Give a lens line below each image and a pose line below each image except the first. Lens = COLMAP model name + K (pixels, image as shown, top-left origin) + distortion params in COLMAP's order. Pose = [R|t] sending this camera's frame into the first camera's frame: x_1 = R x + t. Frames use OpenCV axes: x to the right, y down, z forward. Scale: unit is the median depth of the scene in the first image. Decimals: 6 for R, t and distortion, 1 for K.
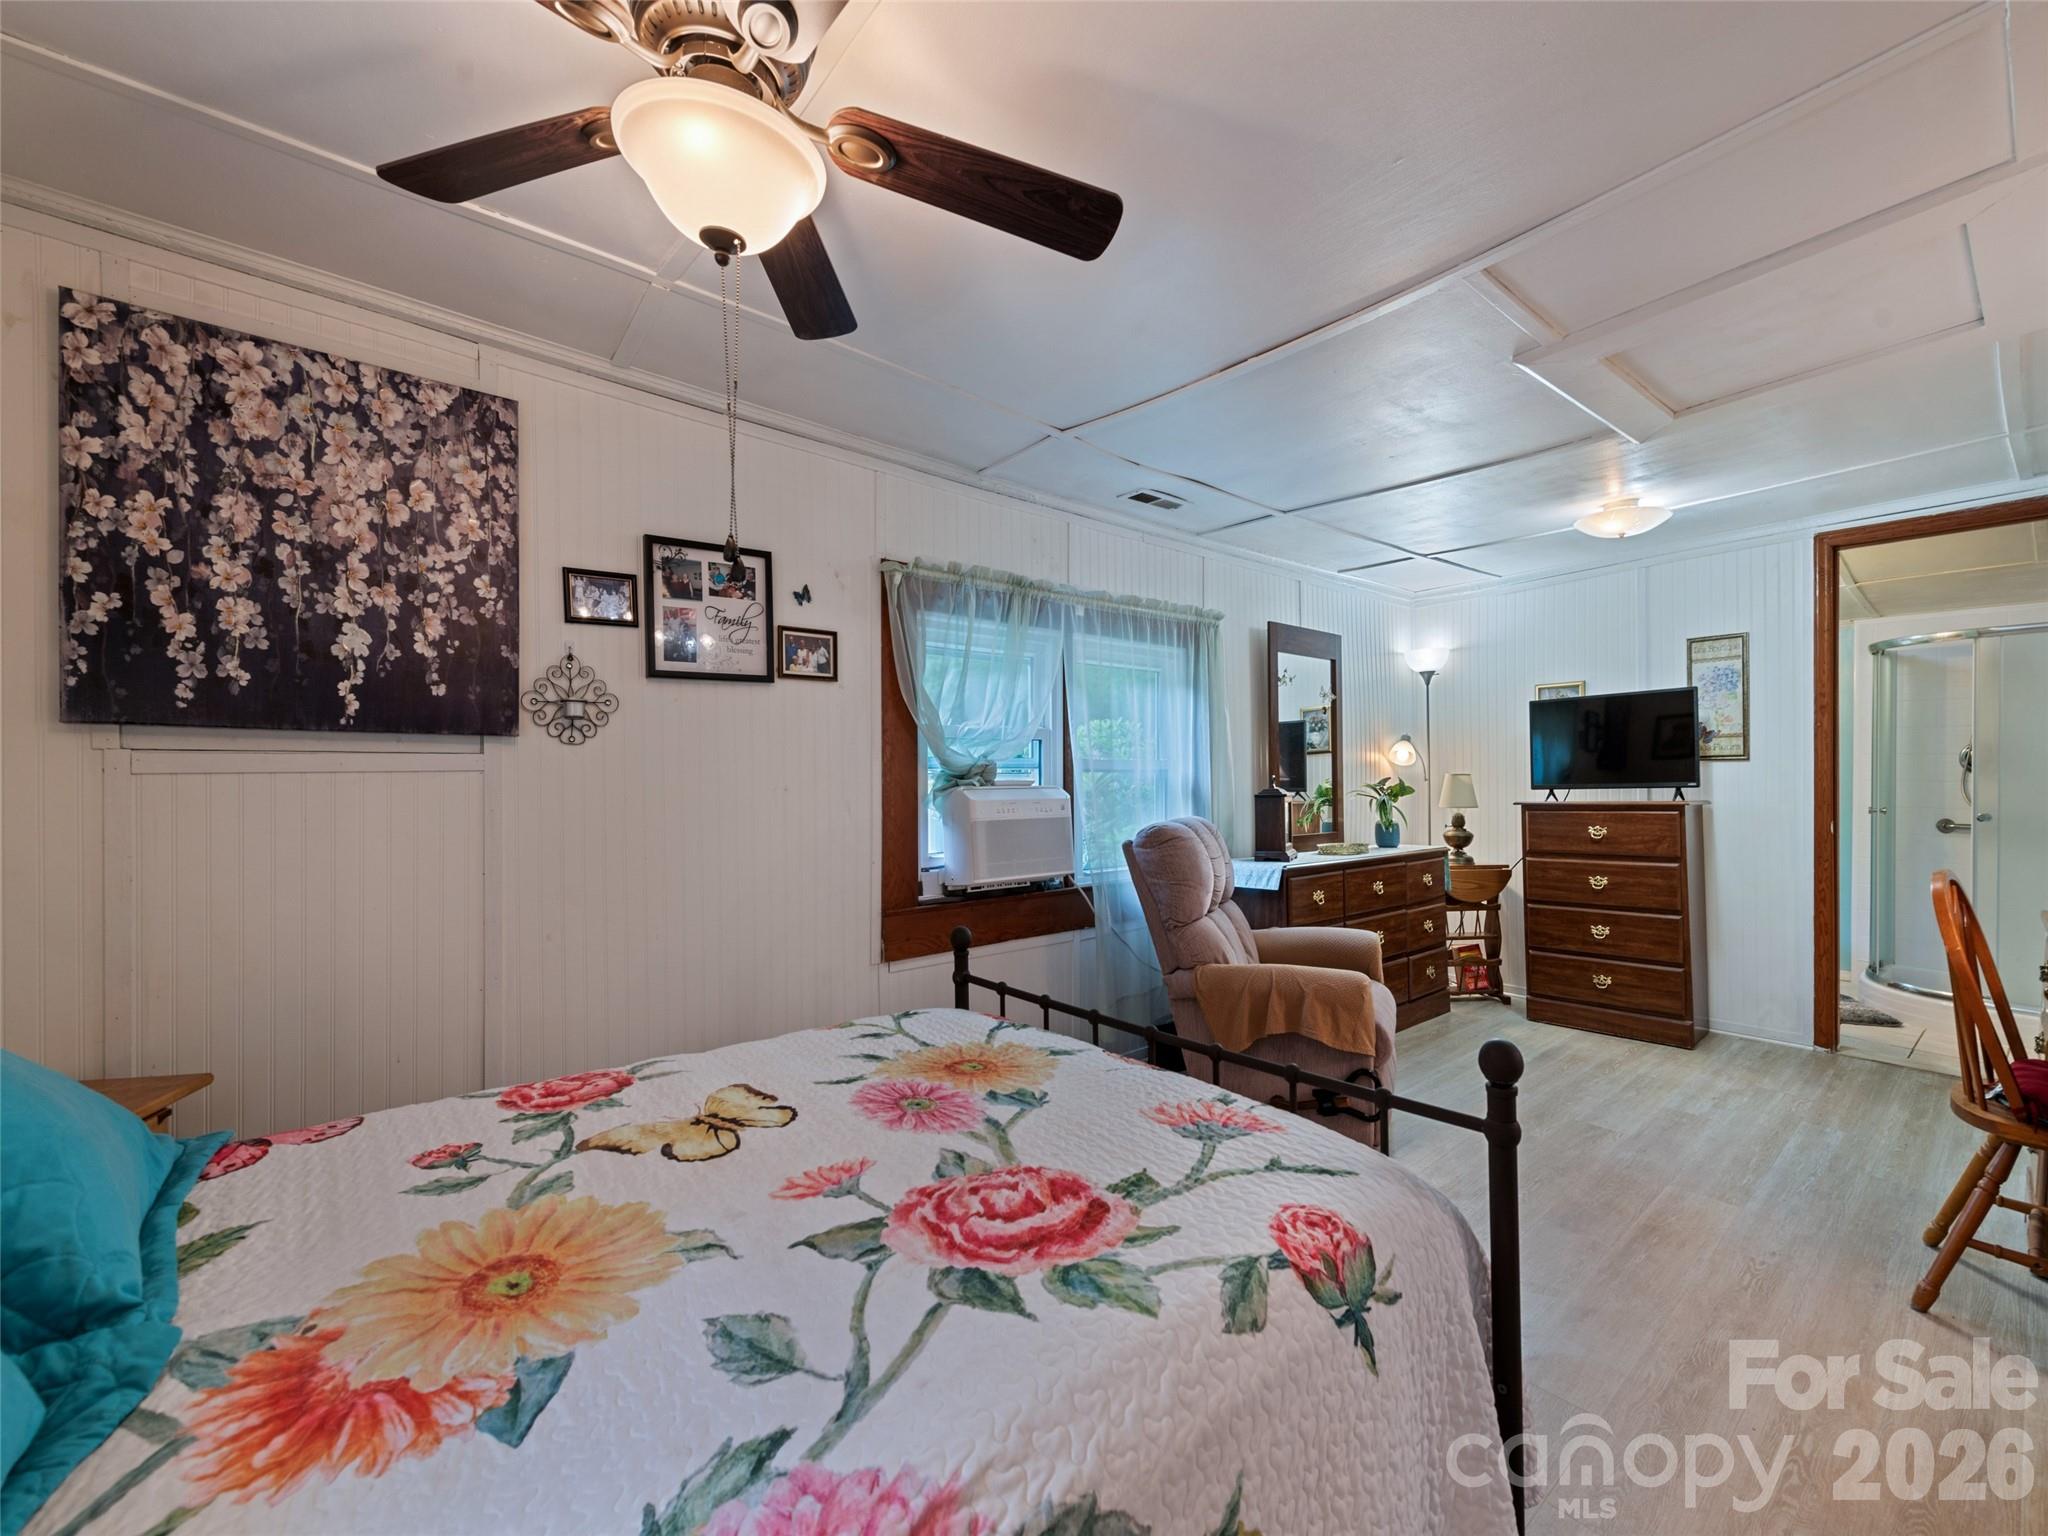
lens RADIAL K [[827.1, 0, 1042.7], [0, 827.1, 776.4], [0, 0, 1]] dist [-0.002225, -0.000420]
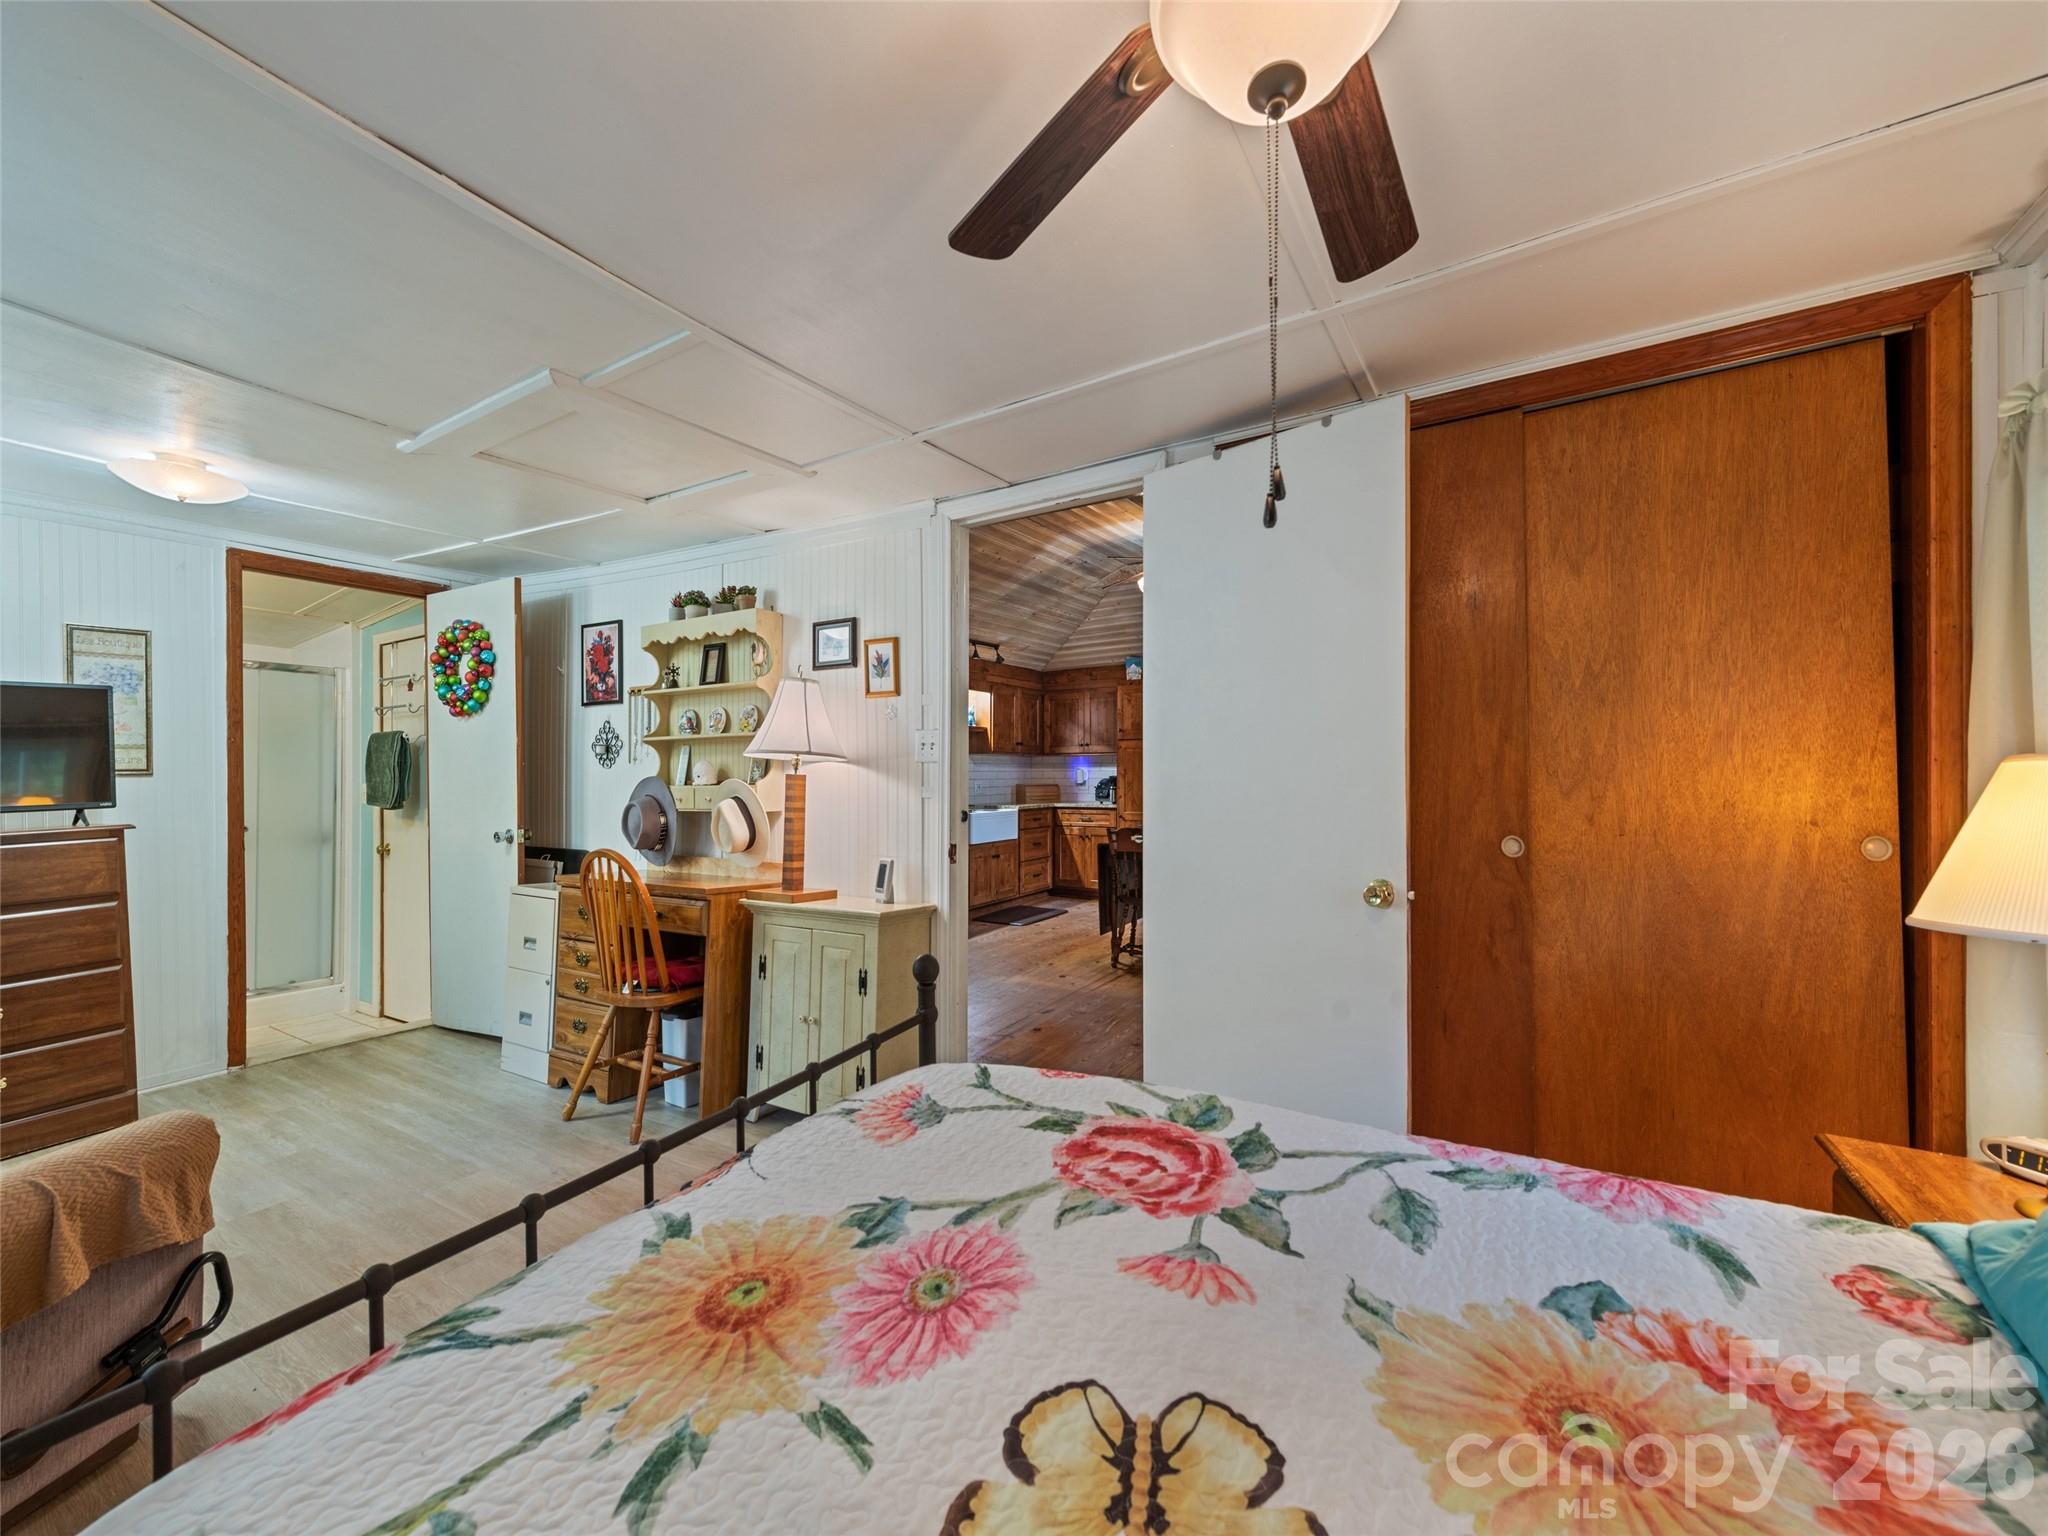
lens RADIAL K [[813.1, 0, 1024.0], [0, 813.1, 768.0], [0, 0, 1]] dist [0.000129, -0.000128]
pose [[-0.335281, 0.013650, 0.942019, -0.289211], [0.020951, 0.999756, -0.007030, -0.002005], [-0.941885, 0.017379, -0.335485, 0.423044]]
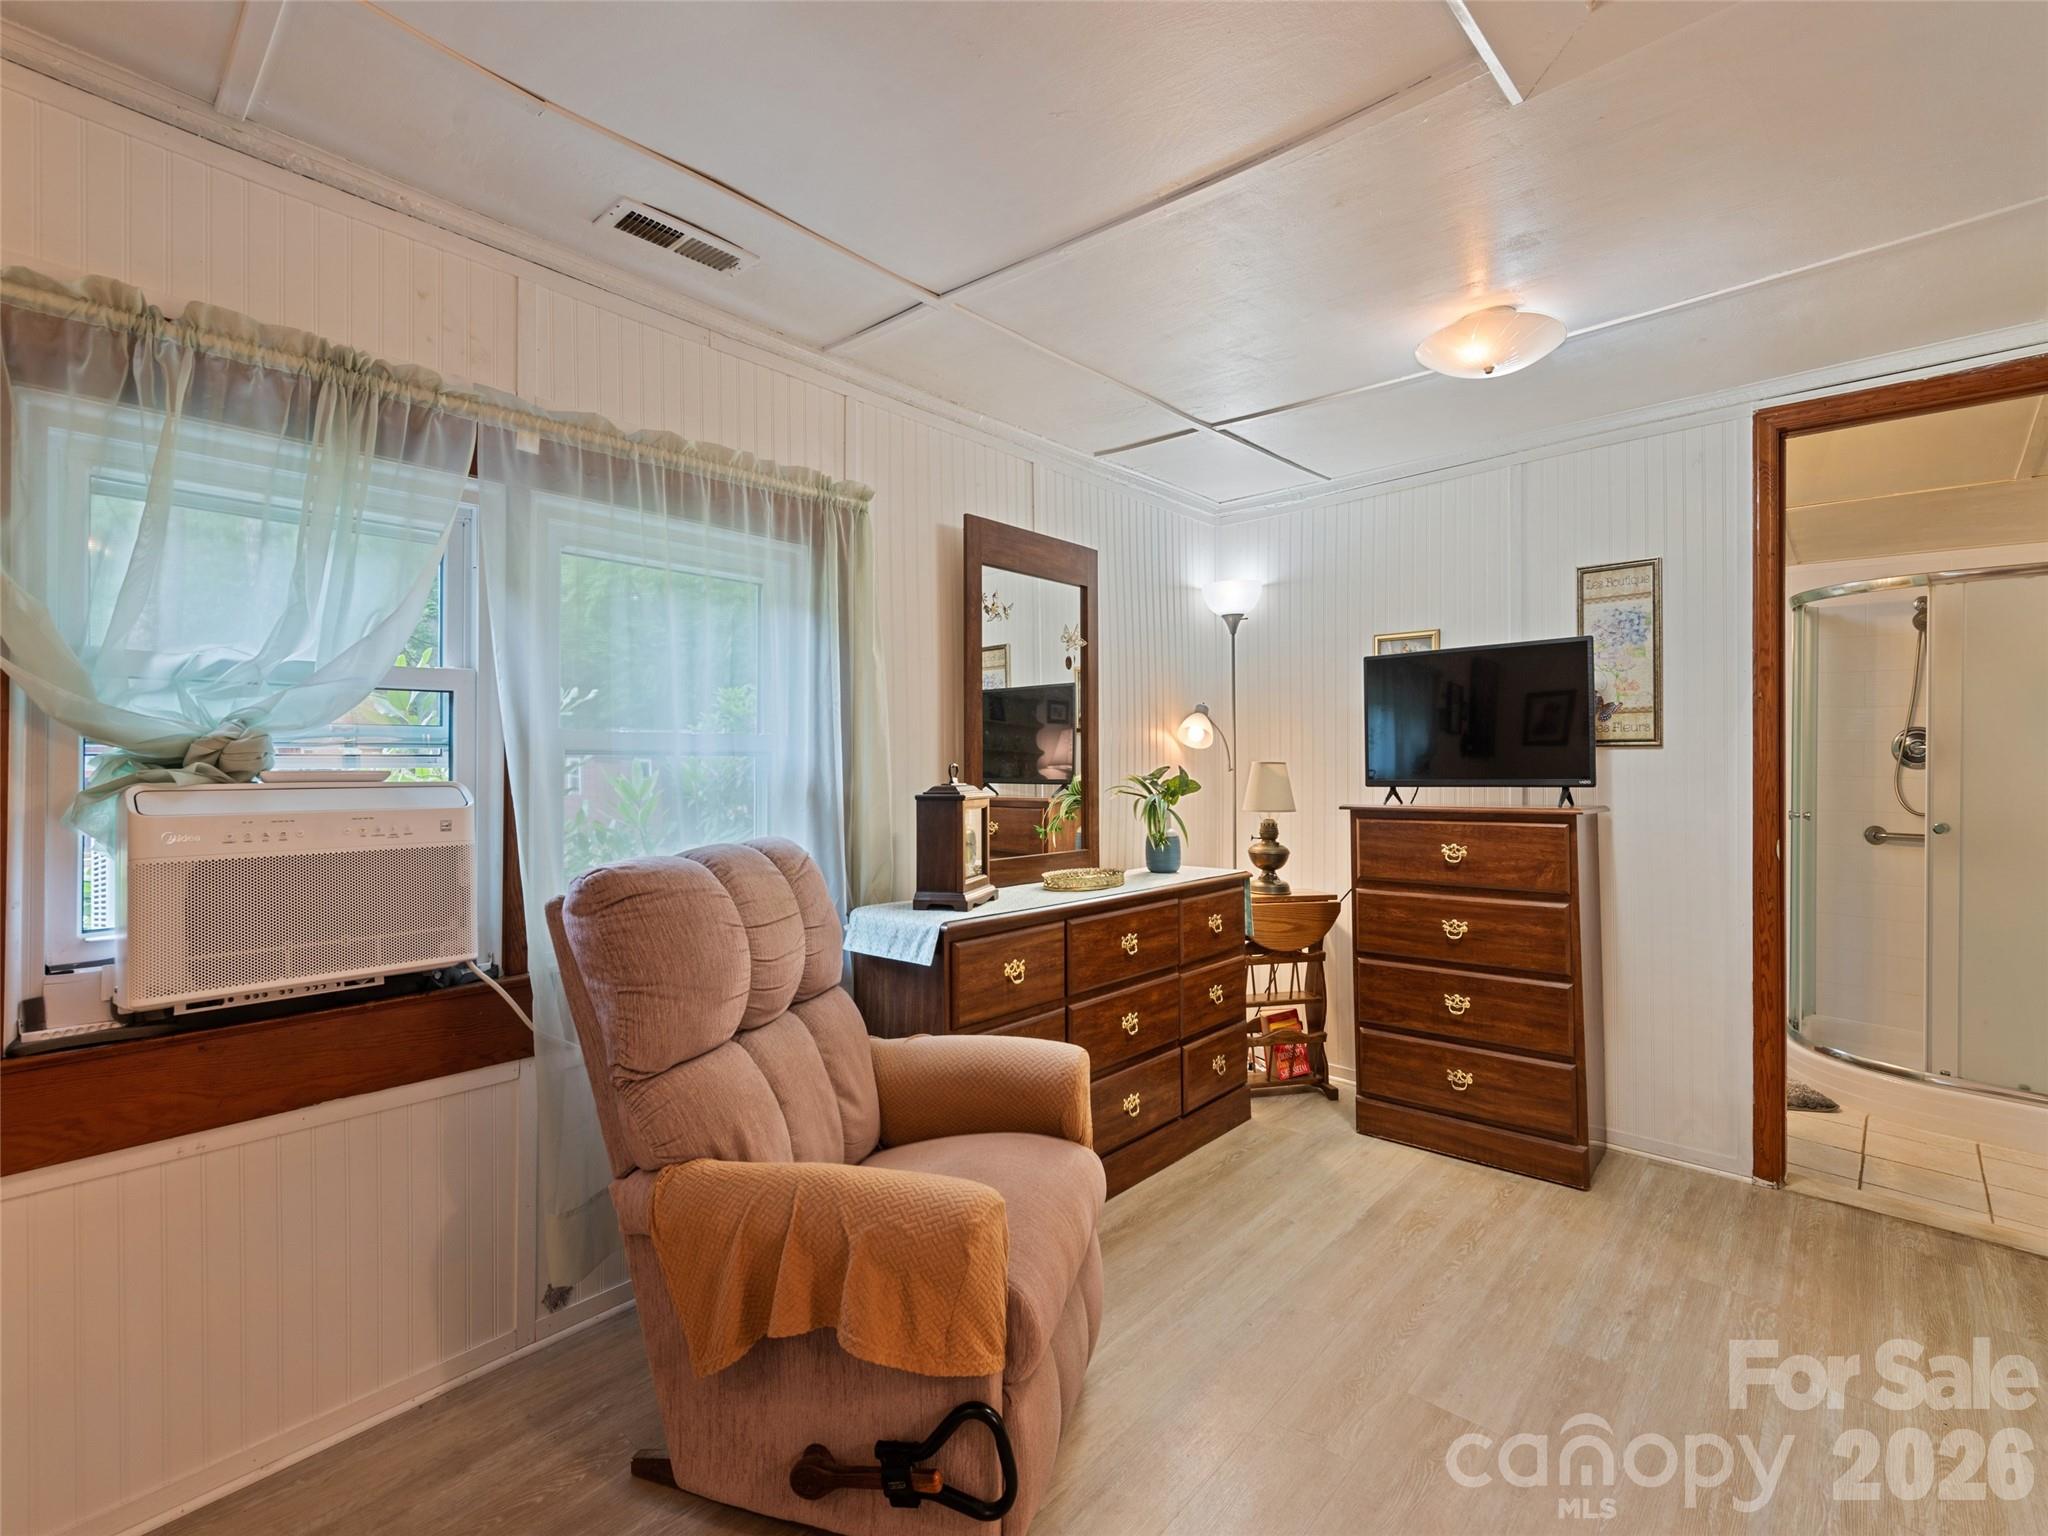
lens RADIAL K [[929.5, 0, 1021.8], [0, 929.5, 745.4], [0, 0, 1]] dist [0.003977, 0.000124]
pose [[0.989362, 0.011982, 0.144983, 0.233529], [-0.010131, 0.999858, -0.013503, -0.005595], [-0.145124, 0.011890, 0.989342, 0.331182]]
